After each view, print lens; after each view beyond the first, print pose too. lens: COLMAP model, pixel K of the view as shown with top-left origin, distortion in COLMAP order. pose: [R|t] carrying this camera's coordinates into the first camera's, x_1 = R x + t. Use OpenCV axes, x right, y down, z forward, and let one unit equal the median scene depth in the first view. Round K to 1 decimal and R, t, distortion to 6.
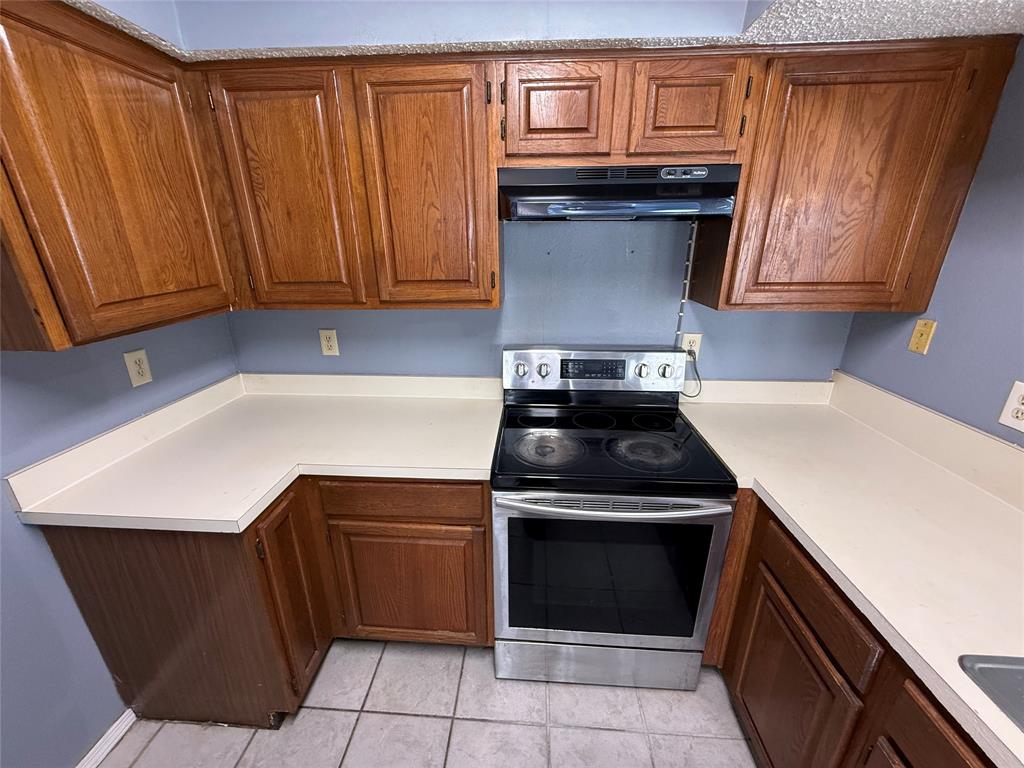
lens RADIAL K [[404.5, 0, 505.5], [0, 404.5, 383.0], [0, 0, 1]] dist [-0.003138, -0.000335]
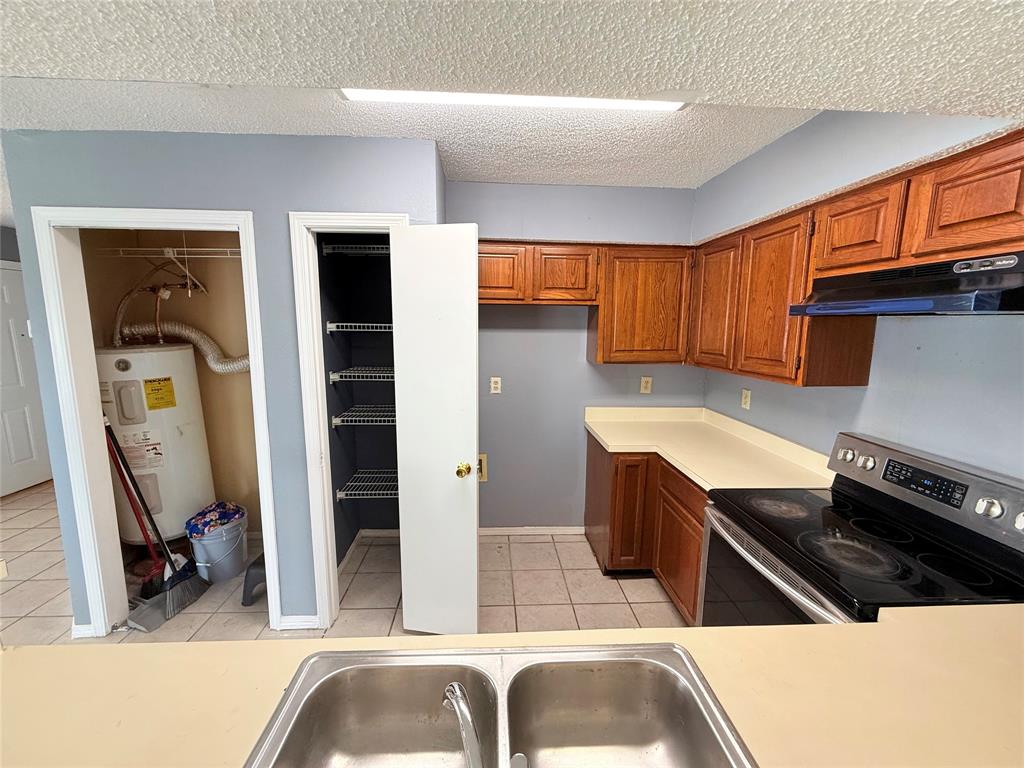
lens RADIAL K [[413.5, 0, 508.5], [0, 413.5, 381.4], [0, 0, 1]] dist [-0.001089, 0.000343]
pose [[0.110326, 0.146351, -0.983061, 1.198985], [-0.342789, 0.934012, 0.100578, -0.027350], [0.932911, 0.325887, 0.153213, -0.000812]]
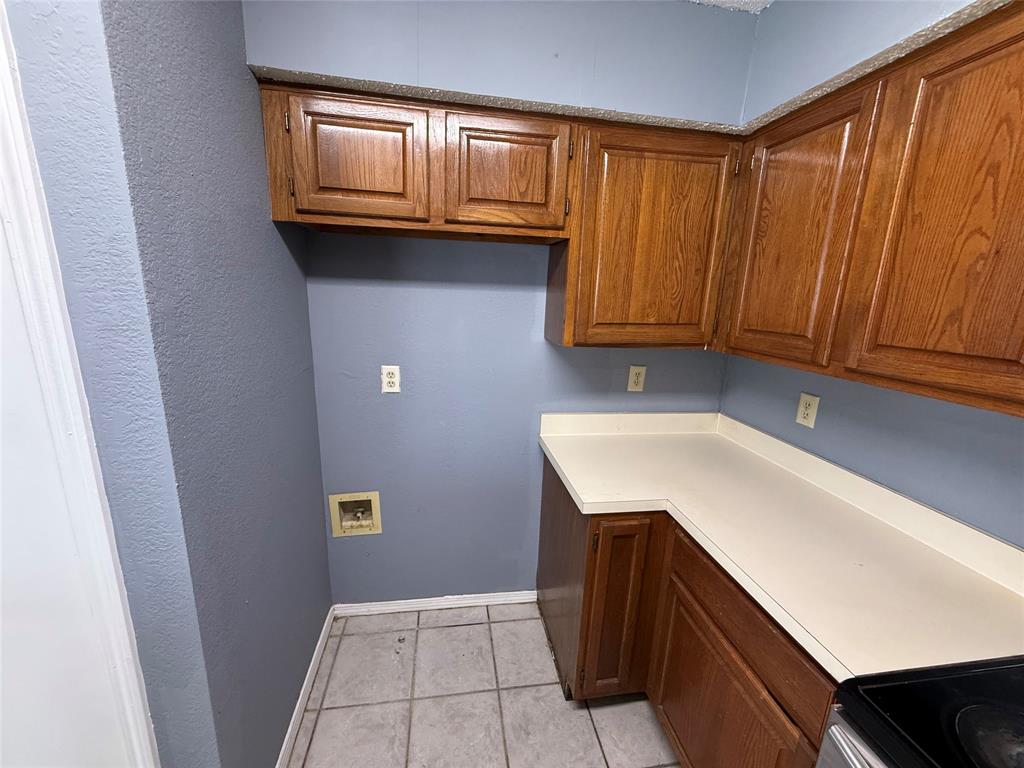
lens RADIAL K [[408.5, 0, 512.0], [0, 408.5, 384.0], [0, 0, 1]] dist [-0.001142, -0.000093]
pose [[0.218275, 0.231022, -0.948148, 0.296054], [-0.362954, 0.921097, 0.140874, -0.065903], [0.905881, 0.313385, 0.284902, 0.272221]]
